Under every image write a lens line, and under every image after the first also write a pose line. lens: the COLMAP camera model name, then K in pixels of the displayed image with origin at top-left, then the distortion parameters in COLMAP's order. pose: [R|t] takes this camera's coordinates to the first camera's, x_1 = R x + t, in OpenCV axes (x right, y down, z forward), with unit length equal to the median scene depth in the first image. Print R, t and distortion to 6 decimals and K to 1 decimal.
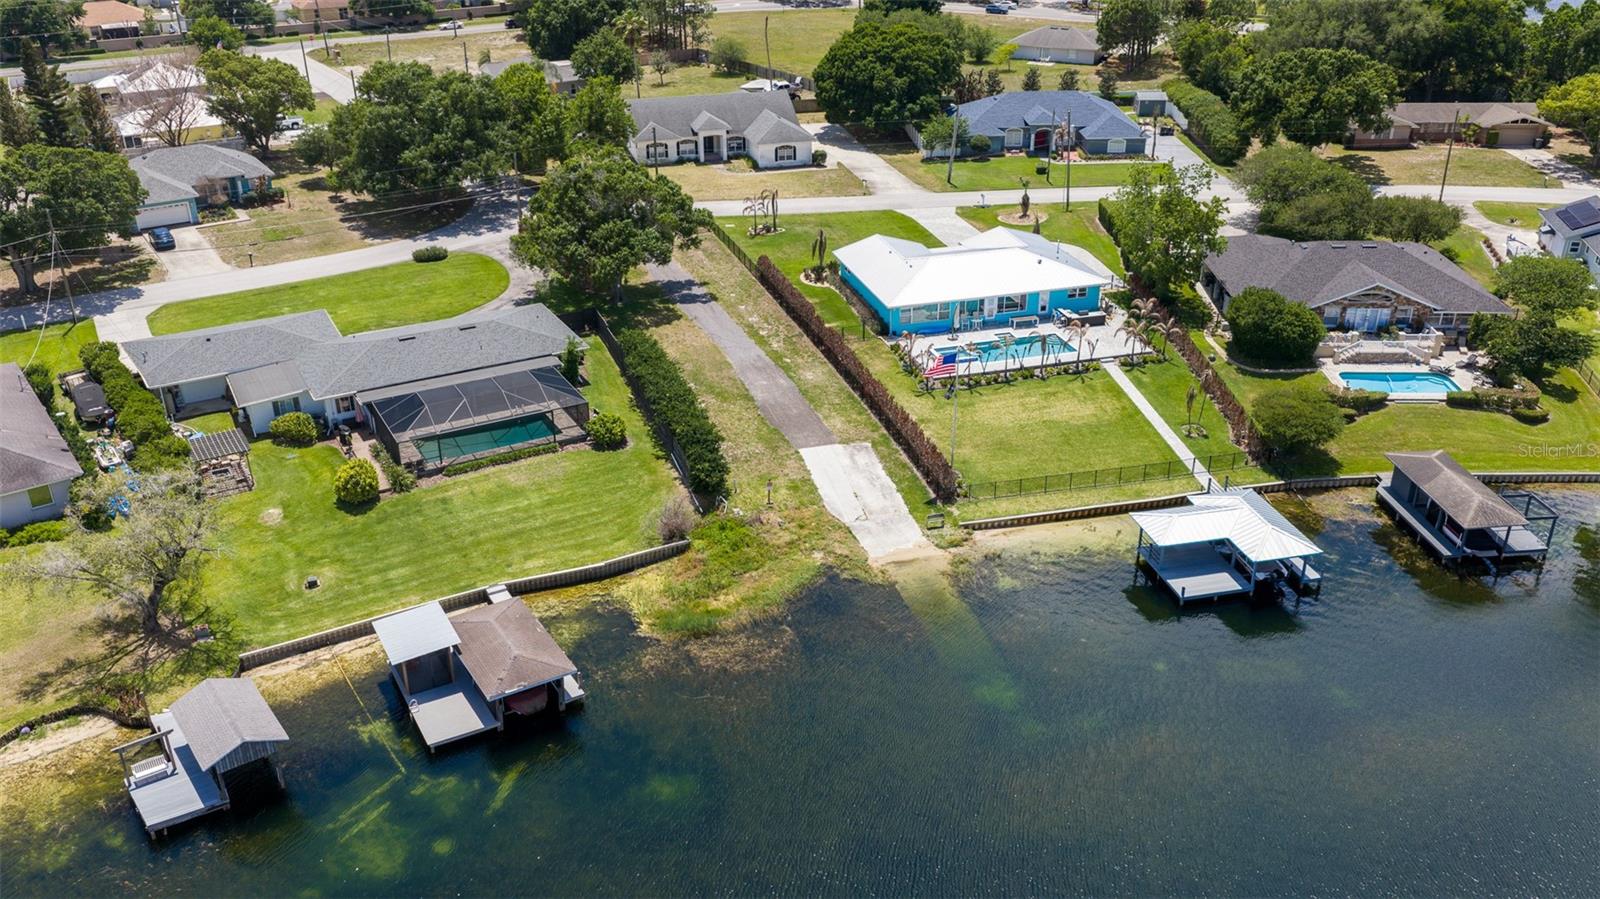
lens RADIAL K [[1340.5, 0, 800.0], [0, 1340.5, 449.5], [0, 0, 1]] dist [0.034343, -0.081975]
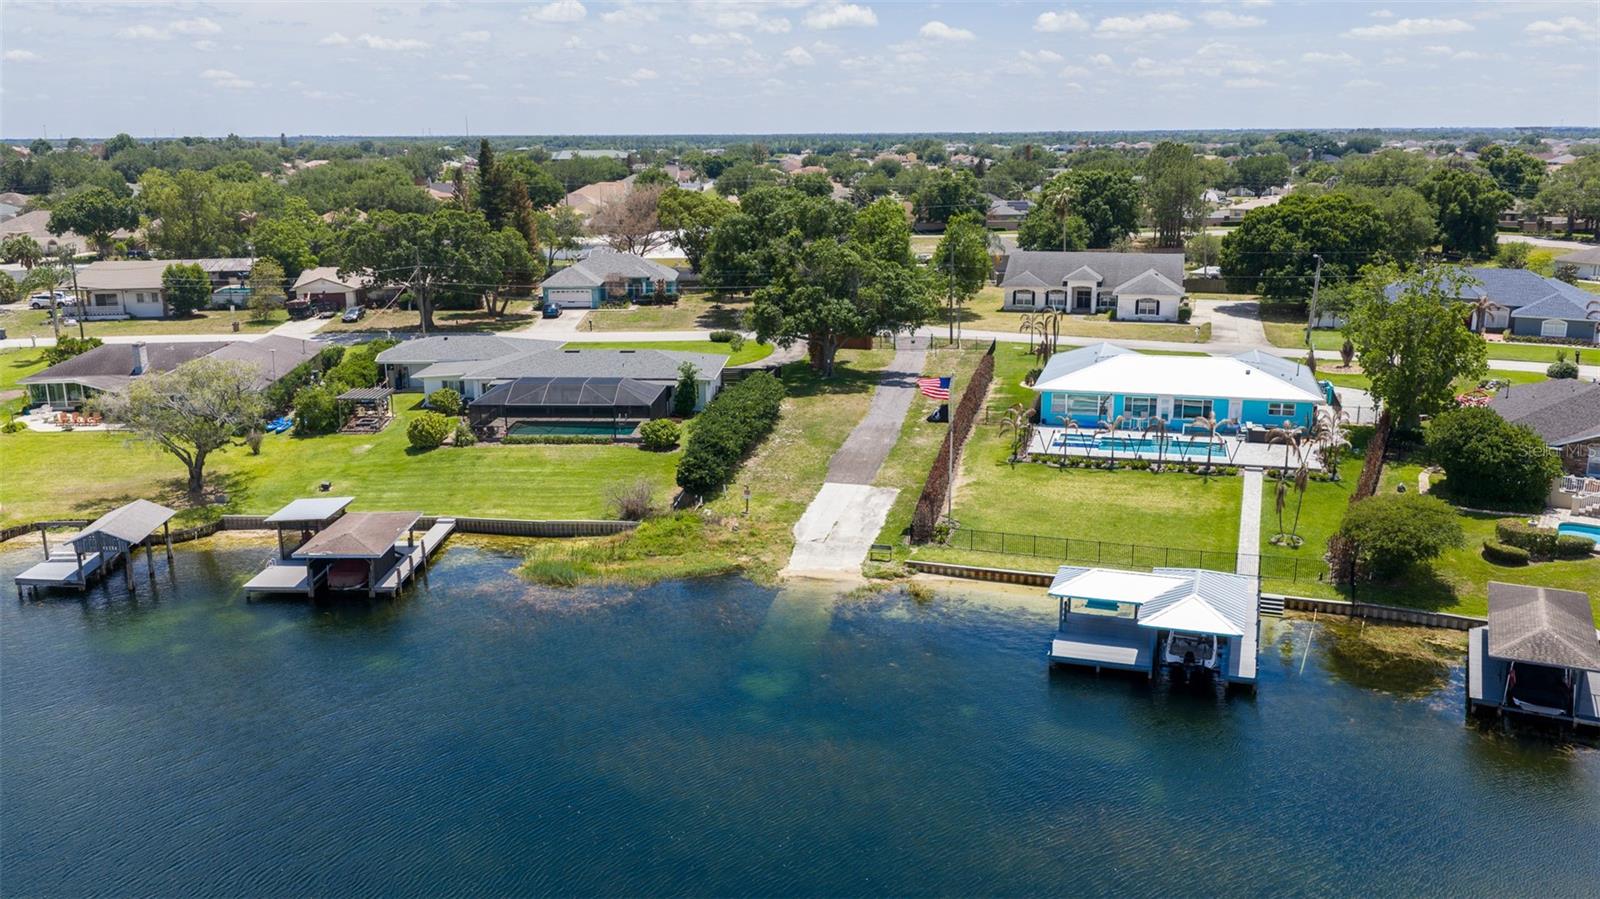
lens RADIAL K [[1340.5, 0, 800.0], [0, 1340.5, 449.5], [0, 0, 1]] dist [0.034343, -0.081975]
pose [[0.850545, 0.124731, -0.510896, 0.335578], [-0.232323, 0.960650, -0.152240, 0.090934], [0.471804, 0.248180, 0.846054, 0.141778]]
